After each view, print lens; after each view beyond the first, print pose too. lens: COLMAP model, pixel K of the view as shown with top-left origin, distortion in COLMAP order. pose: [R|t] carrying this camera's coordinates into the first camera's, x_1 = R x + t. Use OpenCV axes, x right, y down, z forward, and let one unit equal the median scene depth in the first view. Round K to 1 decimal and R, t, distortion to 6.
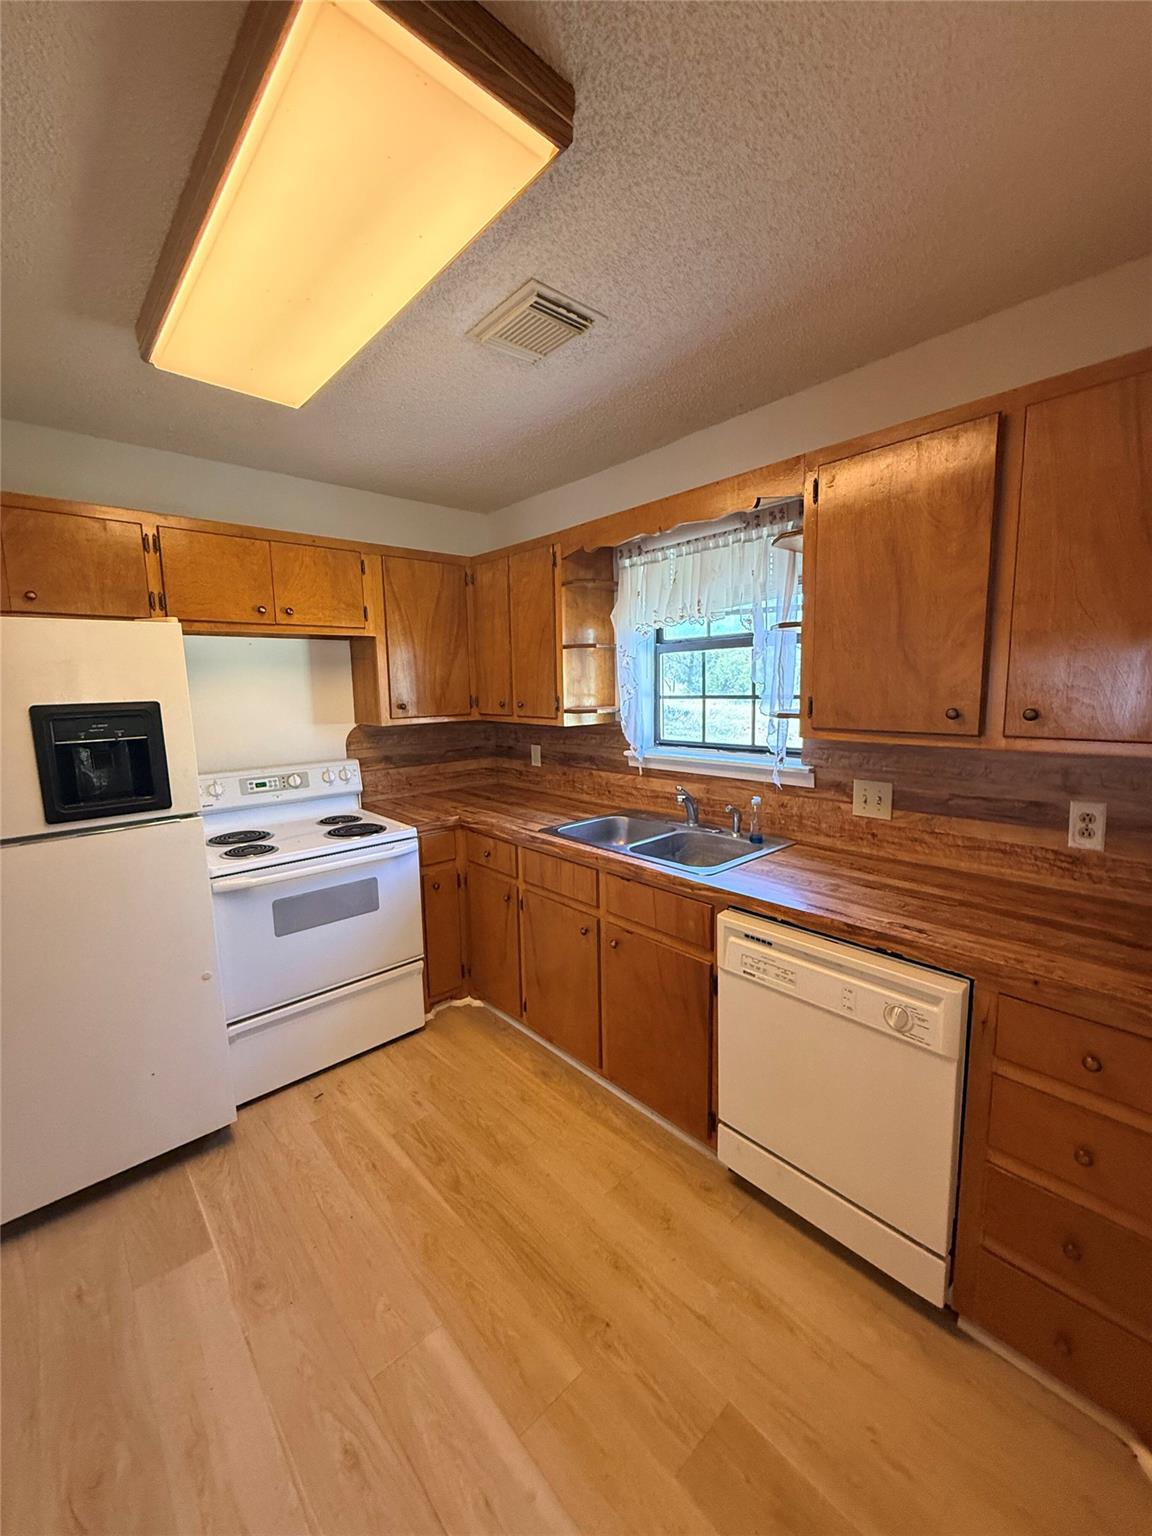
lens RADIAL K [[608.0, 0, 577.5], [0, 608.0, 764.6], [0, 0, 1]] dist [-0.001458, -0.000334]
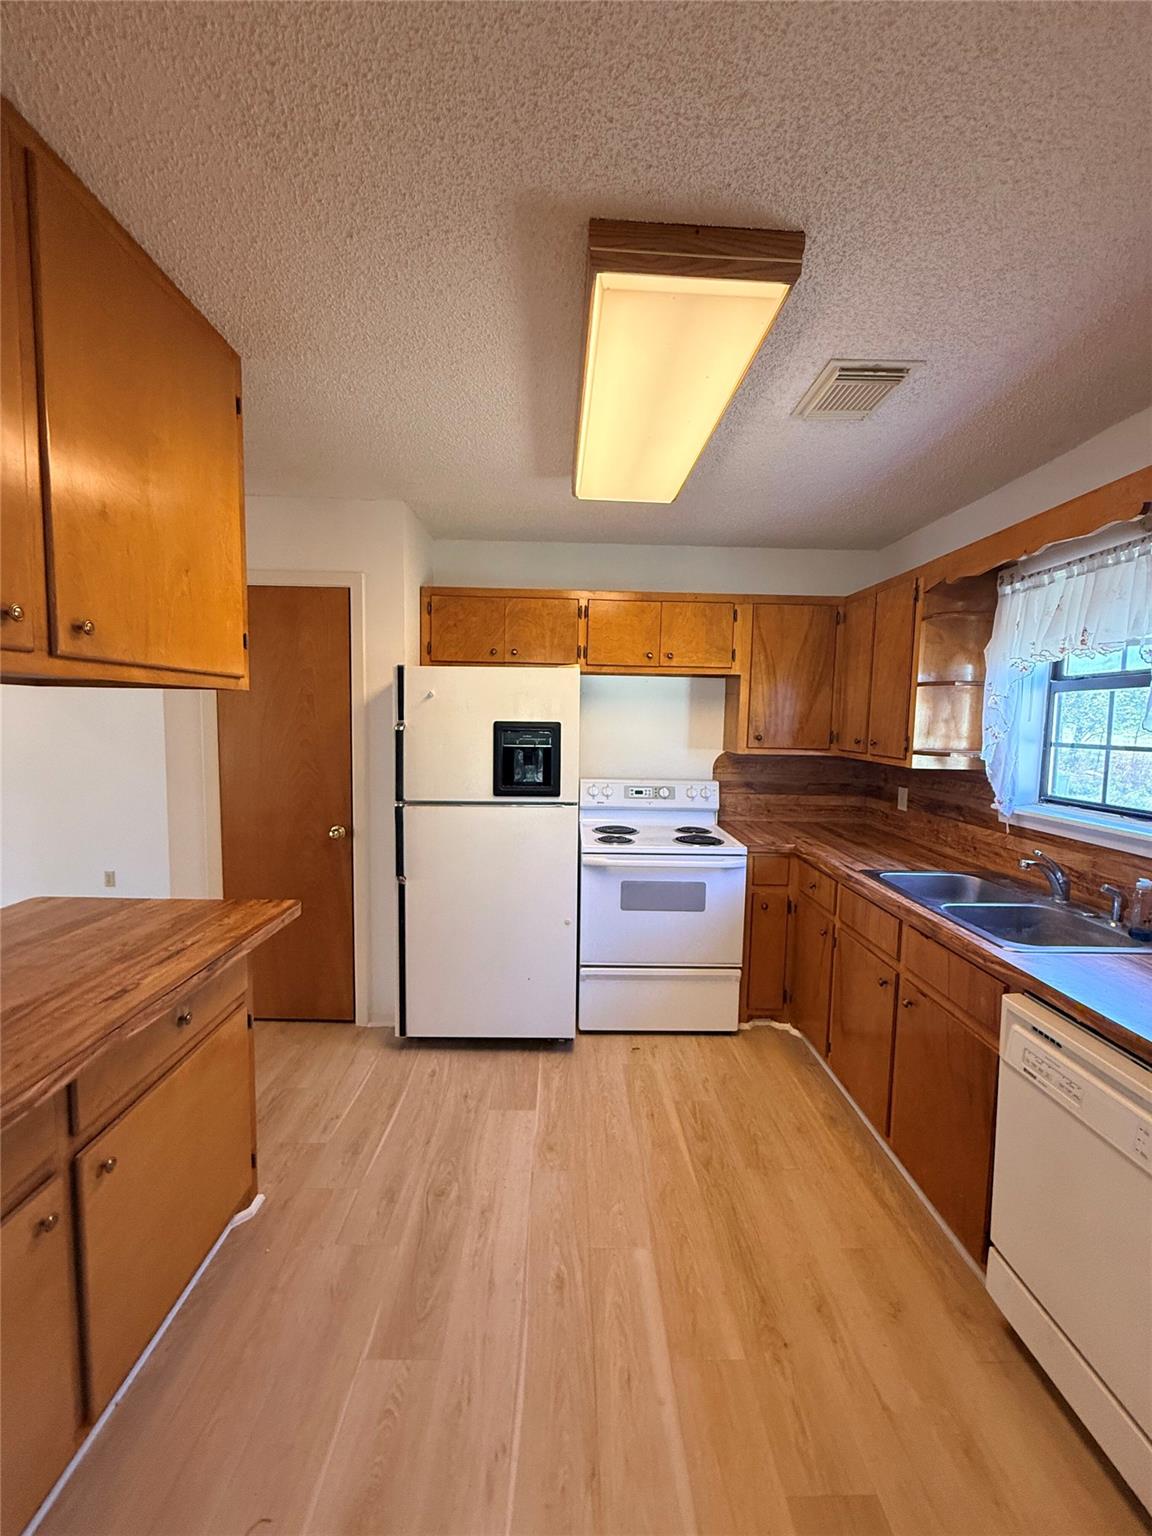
lens RADIAL K [[608.0, 0, 577.5], [0, 608.0, 764.6], [0, 0, 1]] dist [-0.001458, -0.000334]
pose [[0.755363, 0.086828, -0.649529, 0.205816], [-0.121925, 0.992497, -0.009115, 0.003222], [0.643864, 0.086079, 0.760282, -0.048247]]
